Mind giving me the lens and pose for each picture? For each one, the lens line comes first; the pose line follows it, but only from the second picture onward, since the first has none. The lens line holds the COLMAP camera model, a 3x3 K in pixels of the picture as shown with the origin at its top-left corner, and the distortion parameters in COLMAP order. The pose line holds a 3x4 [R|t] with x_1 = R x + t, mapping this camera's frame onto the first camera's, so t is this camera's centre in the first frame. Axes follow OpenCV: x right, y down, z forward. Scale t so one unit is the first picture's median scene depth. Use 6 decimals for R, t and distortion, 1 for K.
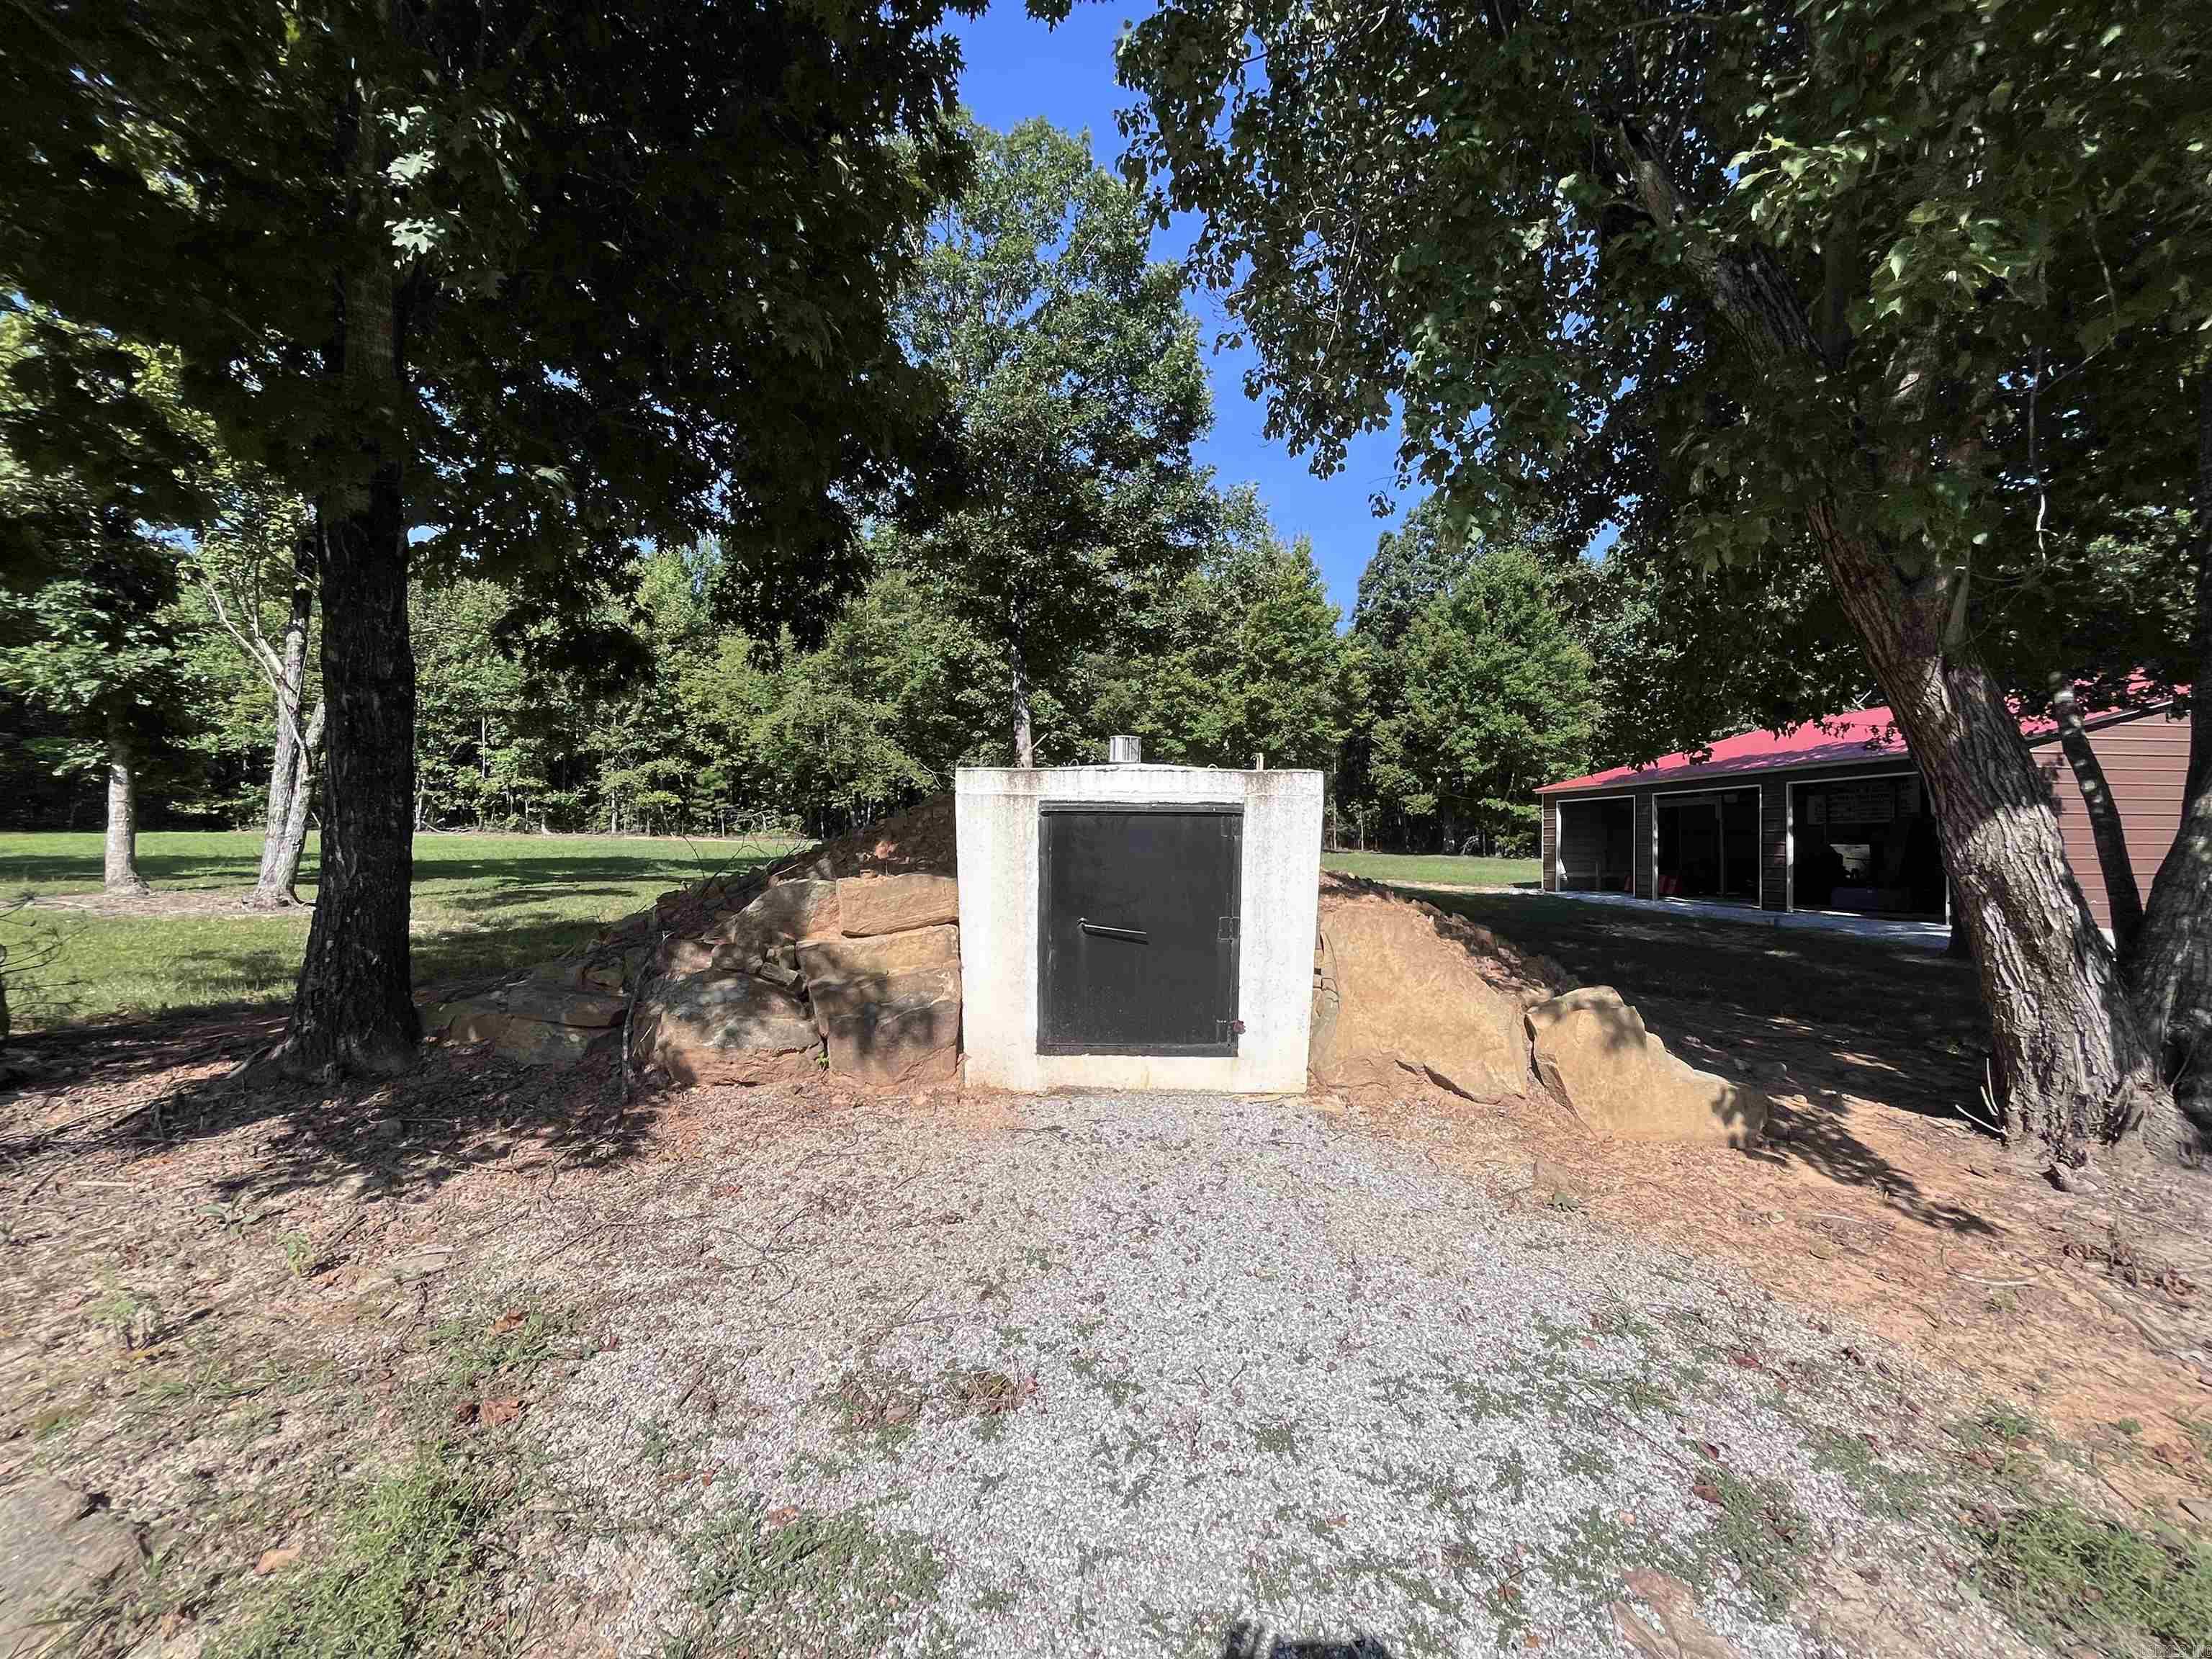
lens RADIAL K [[888.1, 0, 1107.3], [0, 888.1, 835.4], [0, 0, 1]] dist [0.001036, 0.000059]
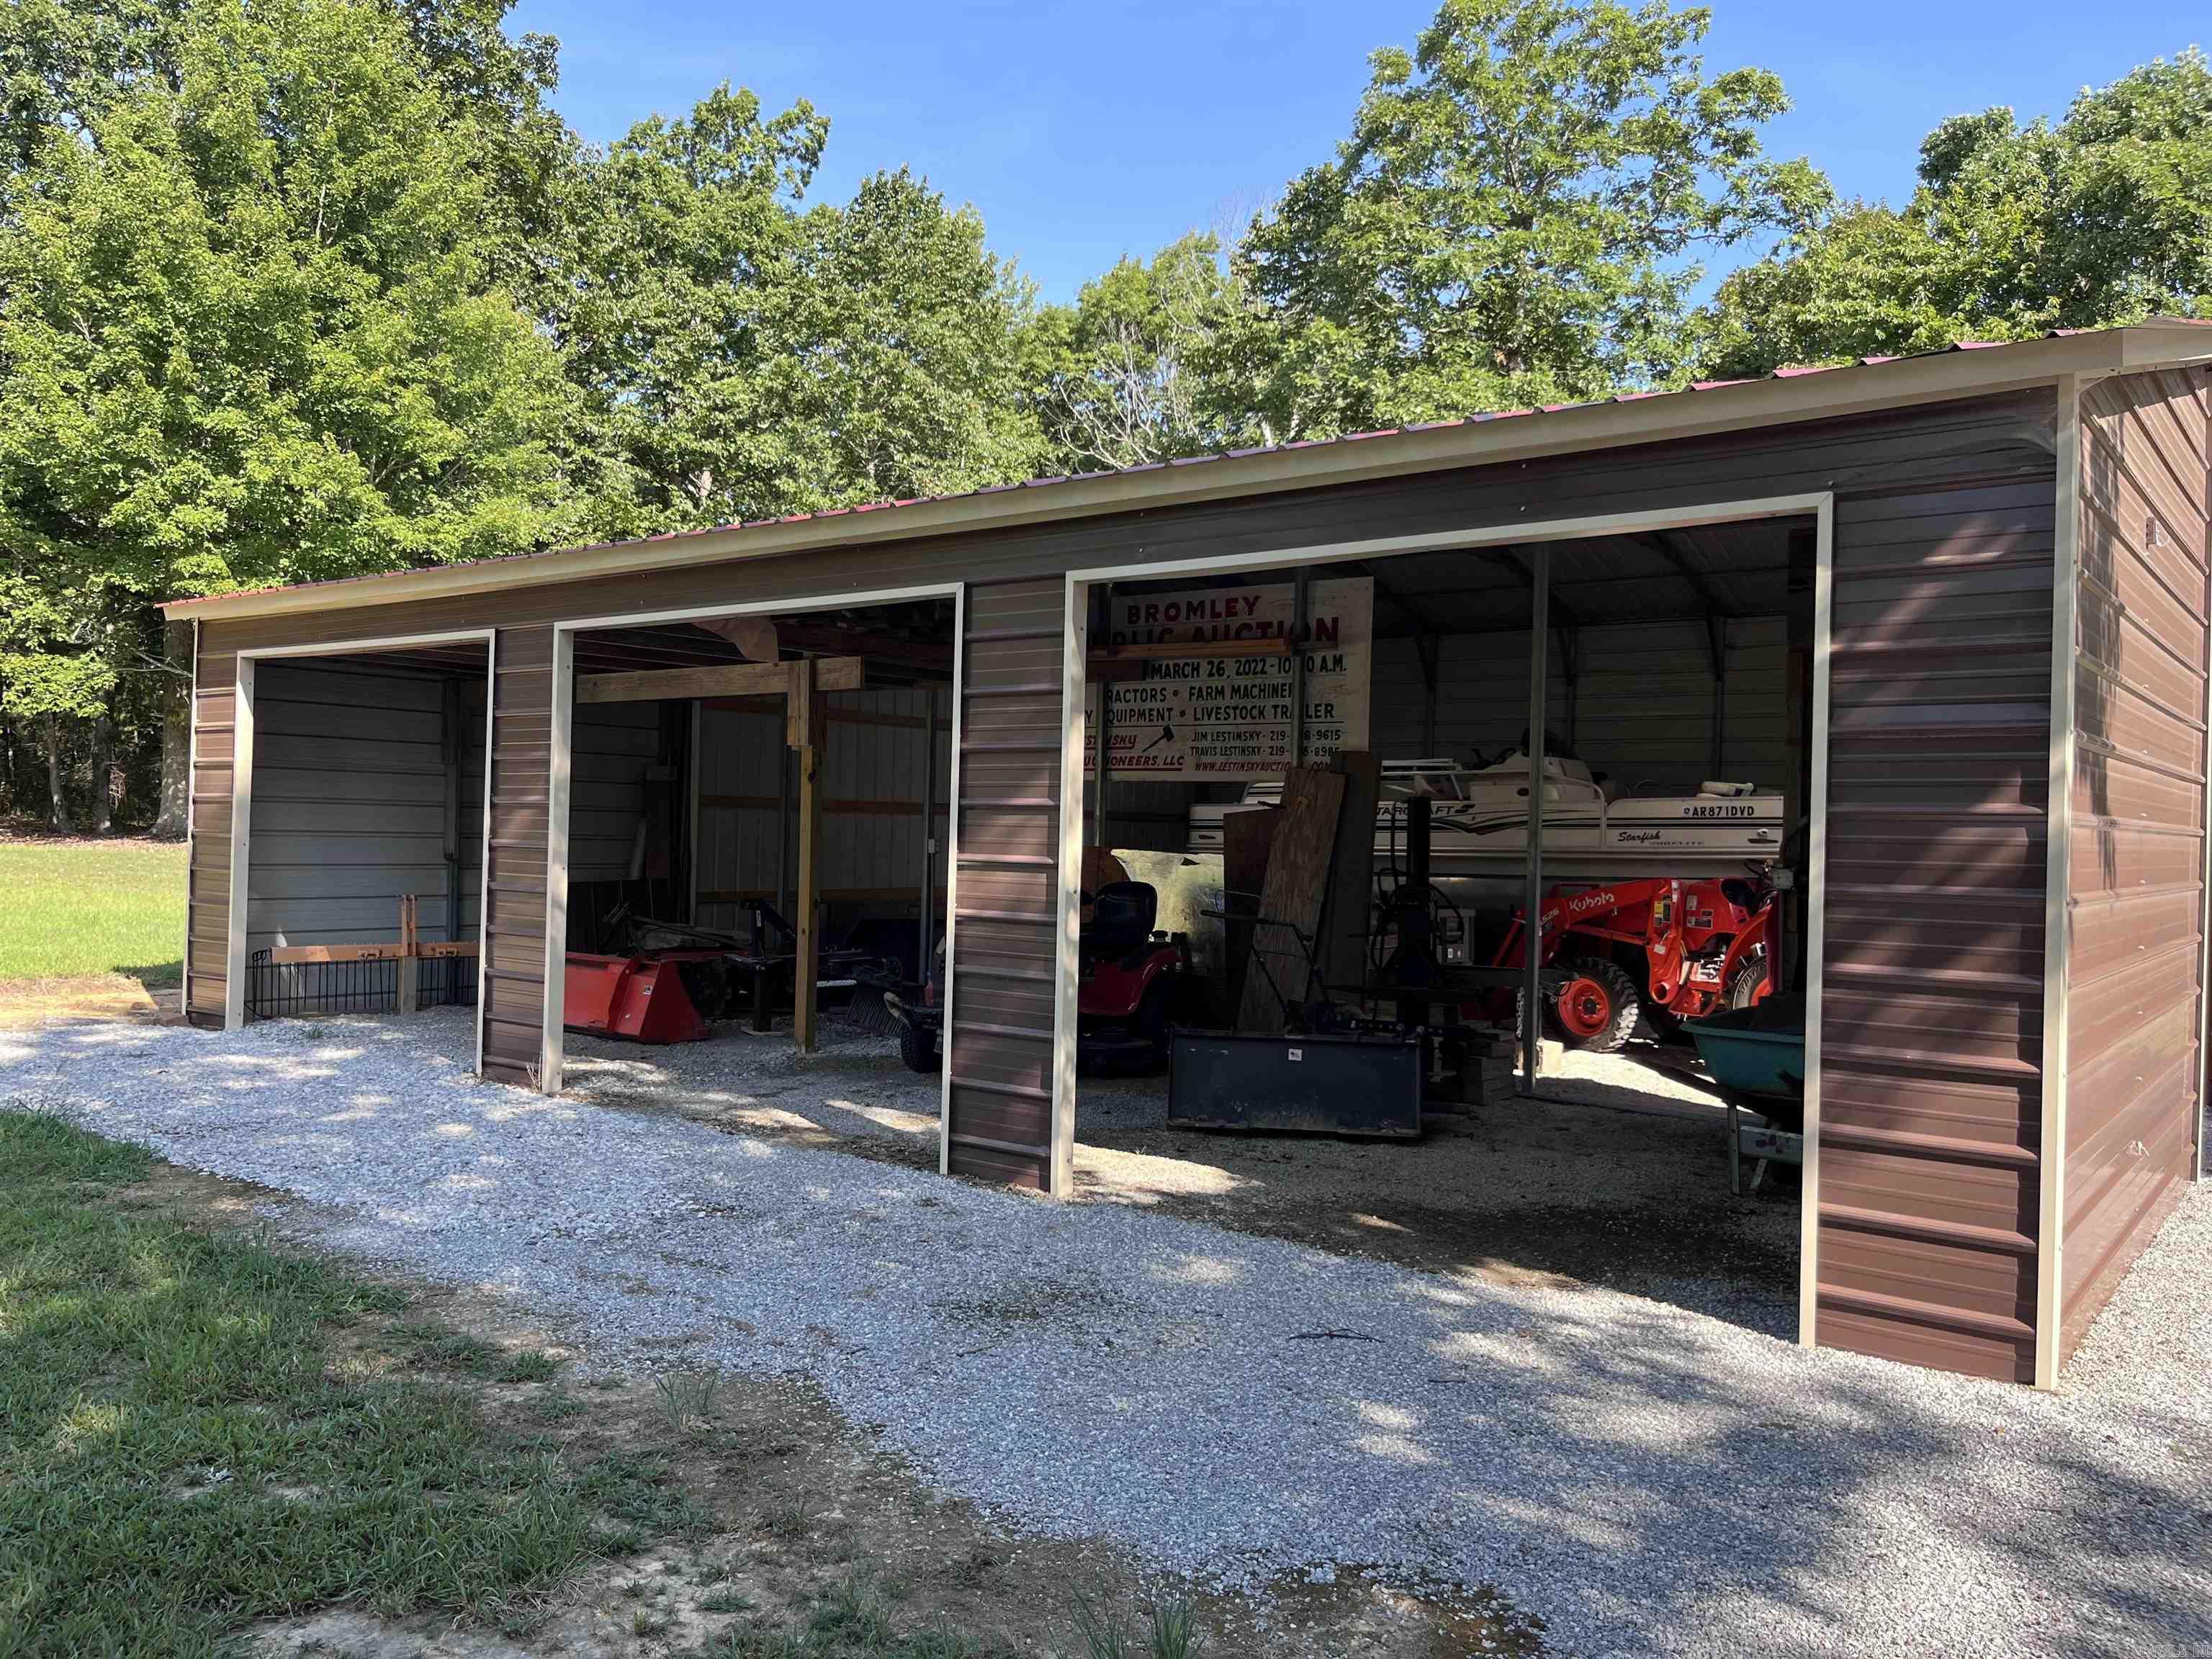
lens RADIAL K [[1664.3, 0, 1105.6], [0, 1664.3, 824.4], [0, 0, 1]] dist [0.010925, -0.026048]
pose [[0.717484, 0.015702, 0.696398, 0.213075], [-0.030375, 0.999500, 0.008759, -0.000623], [-0.695912, -0.027438, 0.717603, 0.293798]]
